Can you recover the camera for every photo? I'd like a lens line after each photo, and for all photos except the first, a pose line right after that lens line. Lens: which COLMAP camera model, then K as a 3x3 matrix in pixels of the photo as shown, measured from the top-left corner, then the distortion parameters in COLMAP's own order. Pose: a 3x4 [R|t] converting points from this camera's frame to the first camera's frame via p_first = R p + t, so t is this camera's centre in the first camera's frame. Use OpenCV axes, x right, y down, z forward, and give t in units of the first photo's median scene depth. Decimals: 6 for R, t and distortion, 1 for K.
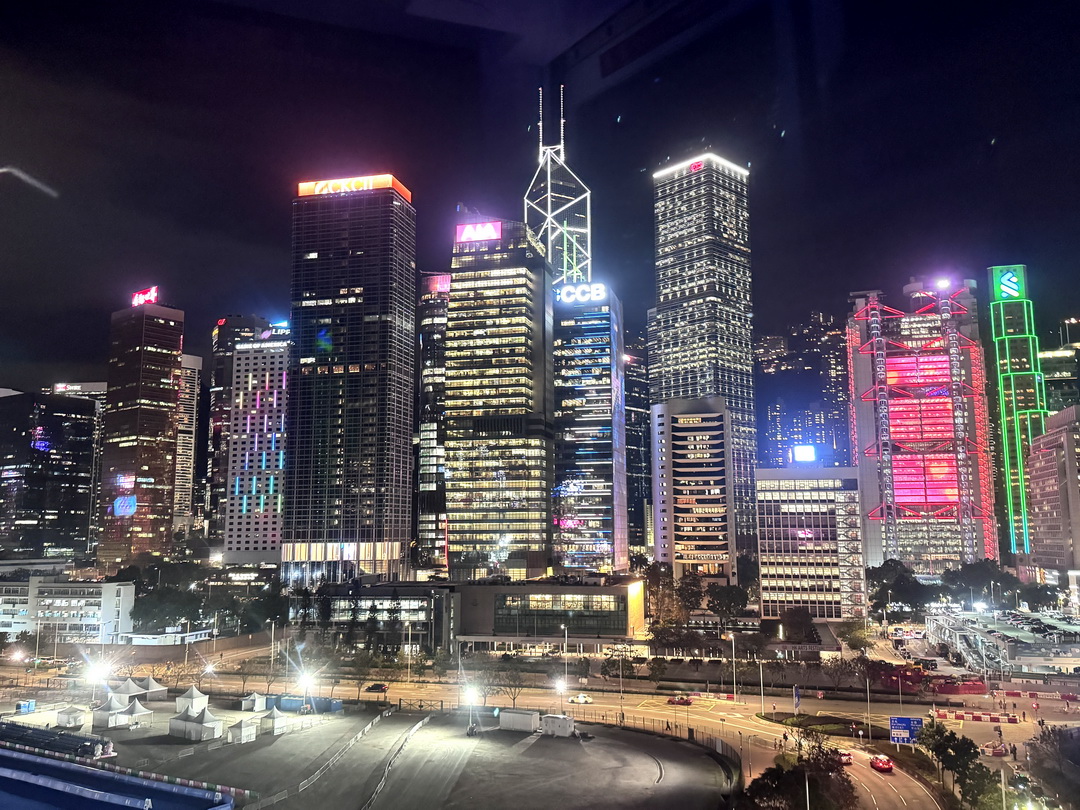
lens RADIAL K [[886.6, 0, 540.4], [0, 886.6, 411.0], [0, 0, 1]] dist [0.176228, -0.347021]
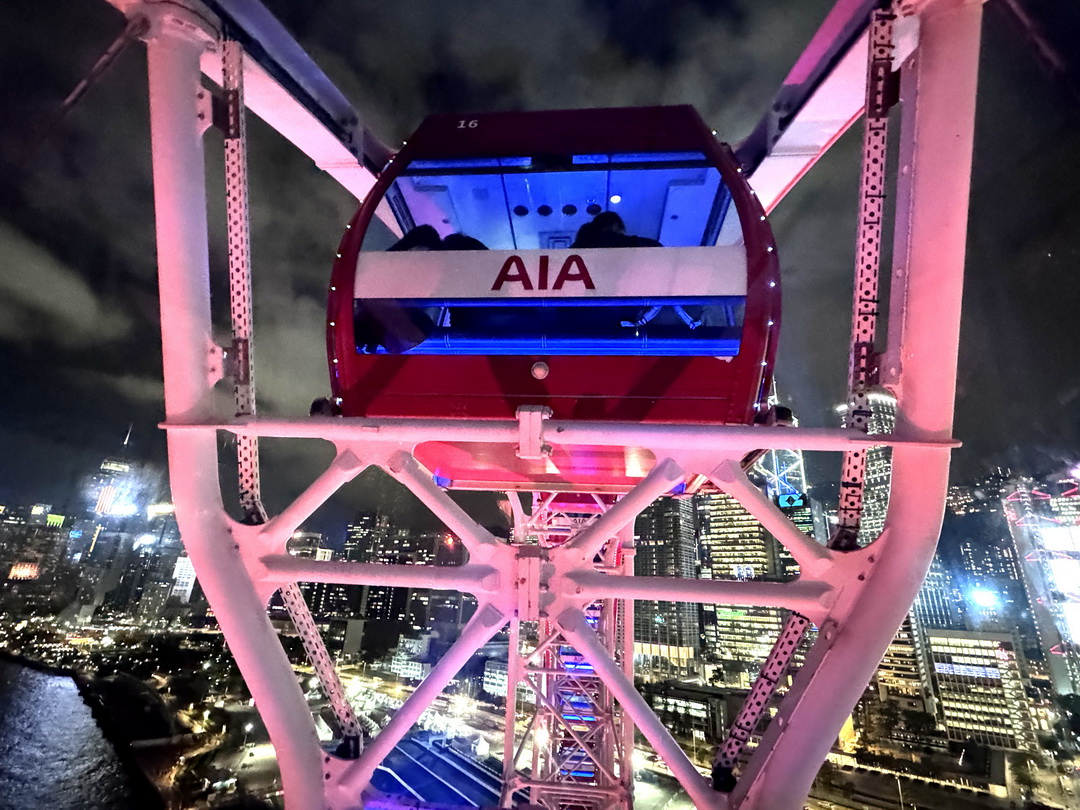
lens RADIAL K [[510.6, 0, 540.0], [0, 510.6, 405.0], [0, 0, 1]] dist [0.000131, -0.001361]
pose [[0.902239, -0.105466, -0.418141, 0.039968], [0.005389, 0.972314, -0.233615, -0.084441], [0.431203, 0.208523, 0.877828, -0.096429]]
